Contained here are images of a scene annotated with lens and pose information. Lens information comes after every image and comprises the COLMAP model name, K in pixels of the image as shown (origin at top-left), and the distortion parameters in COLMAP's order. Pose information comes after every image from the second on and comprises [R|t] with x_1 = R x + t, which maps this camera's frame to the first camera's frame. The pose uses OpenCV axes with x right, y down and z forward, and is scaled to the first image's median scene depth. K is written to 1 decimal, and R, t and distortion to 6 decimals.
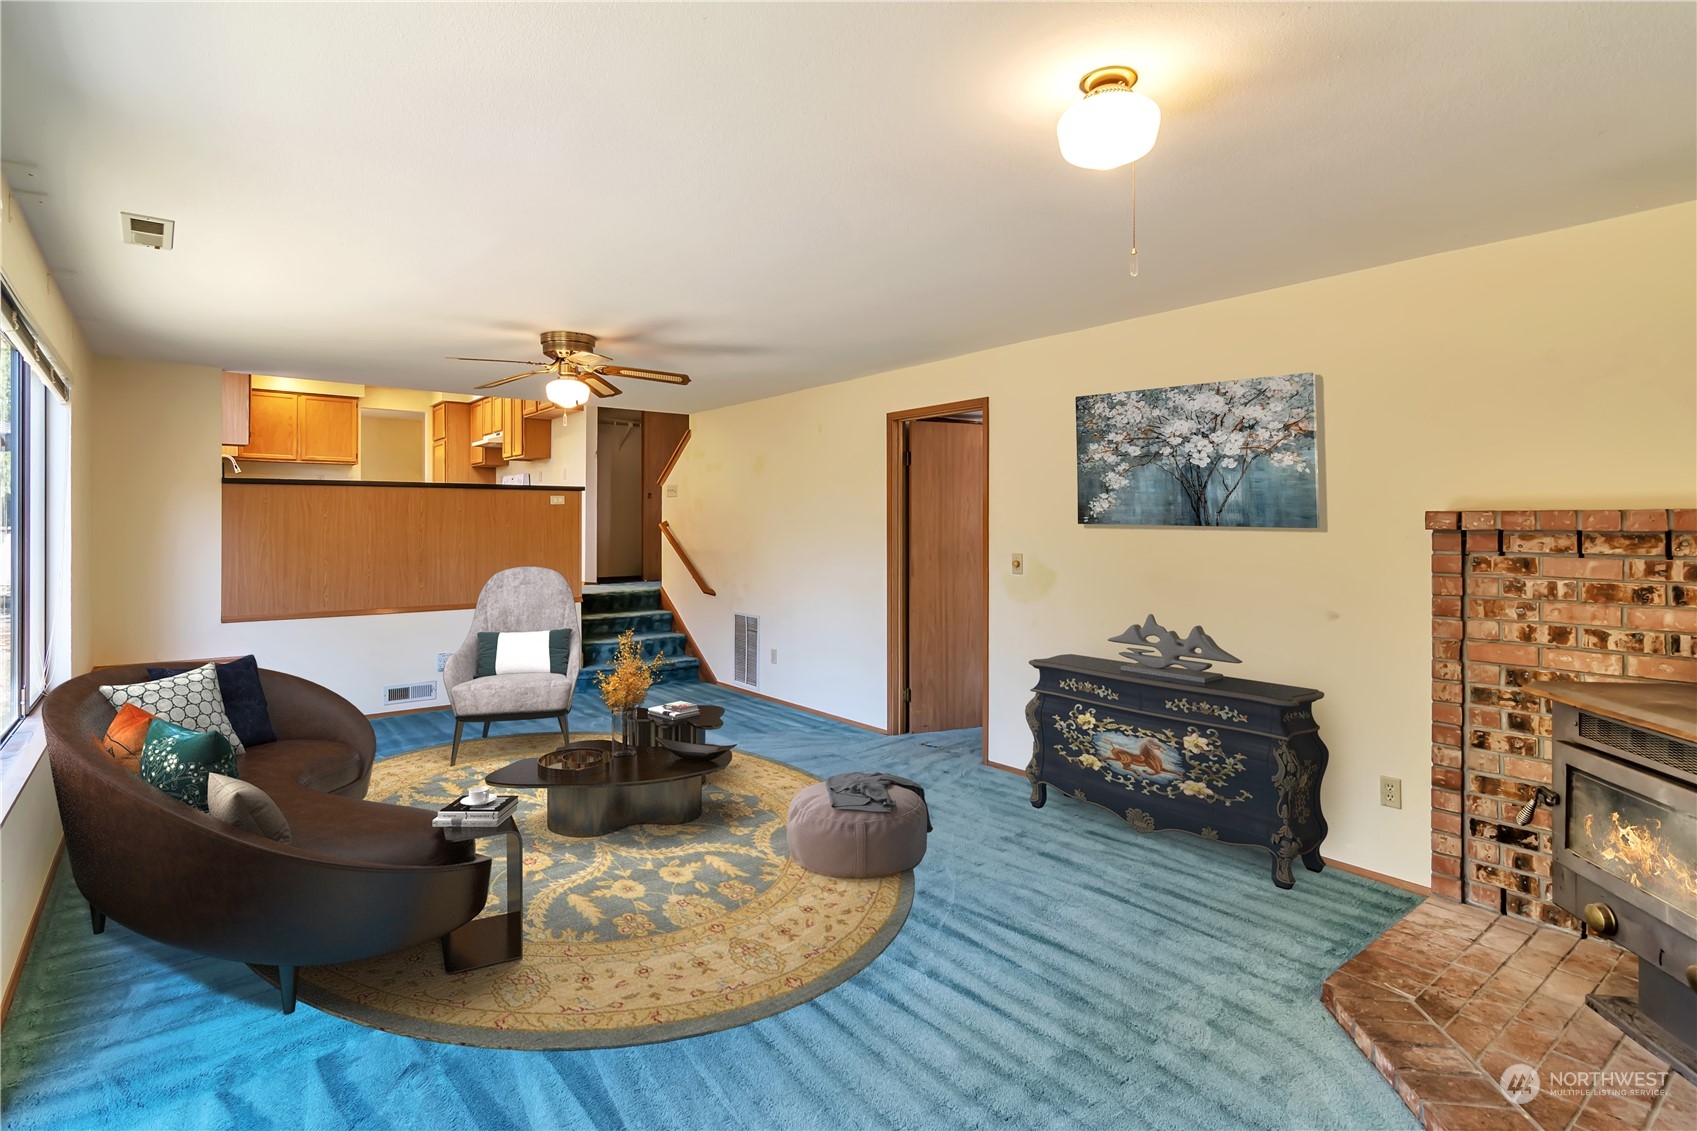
lens RADIAL K [[848.5, 0, 845.3], [0, 848.5, 532.7], [0, 0, 1]] dist [0.000039, -0.000160]
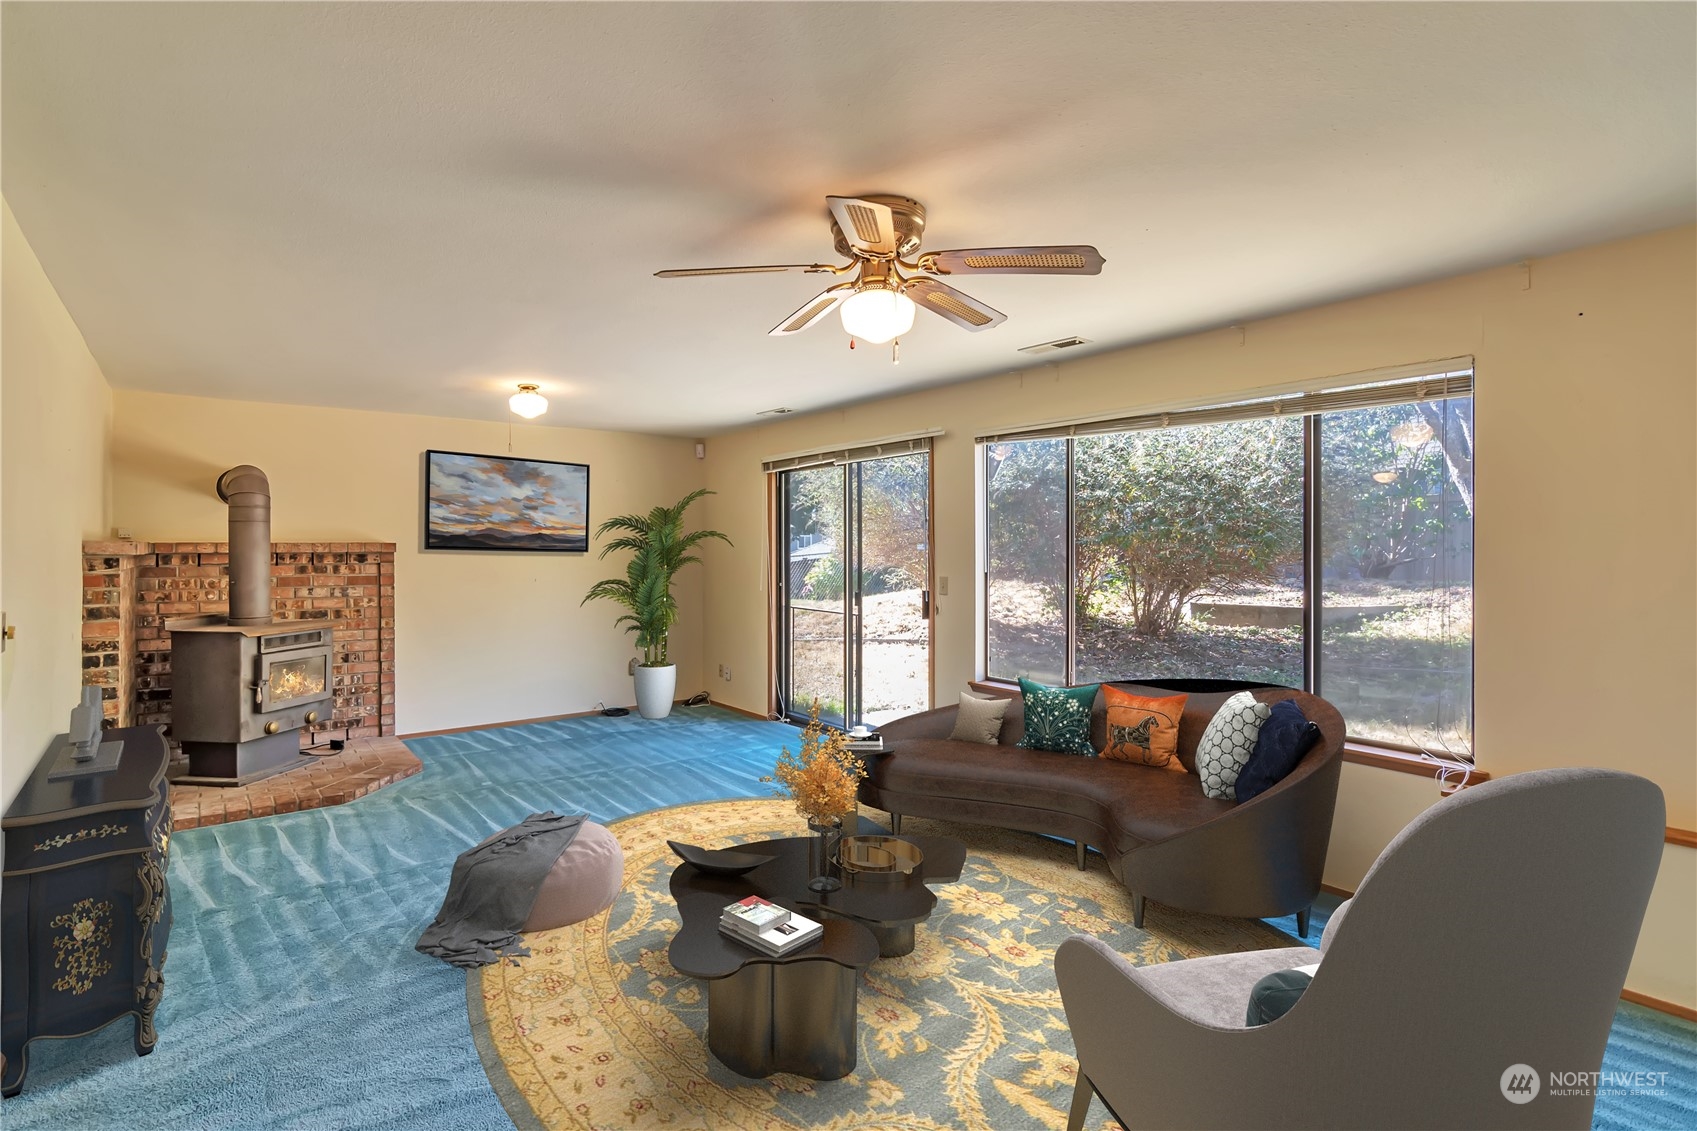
lens RADIAL K [[772.5, 0, 850.2], [0, 772.5, 546.8], [0, 0, 1]] dist [0.000253, 0.000007]
pose [[-0.999754, -0.002195, -0.022085, -0.302735], [-0.002255, 0.999994, 0.002673, -0.016549], [0.022079, 0.002722, -0.999753, 1.858737]]
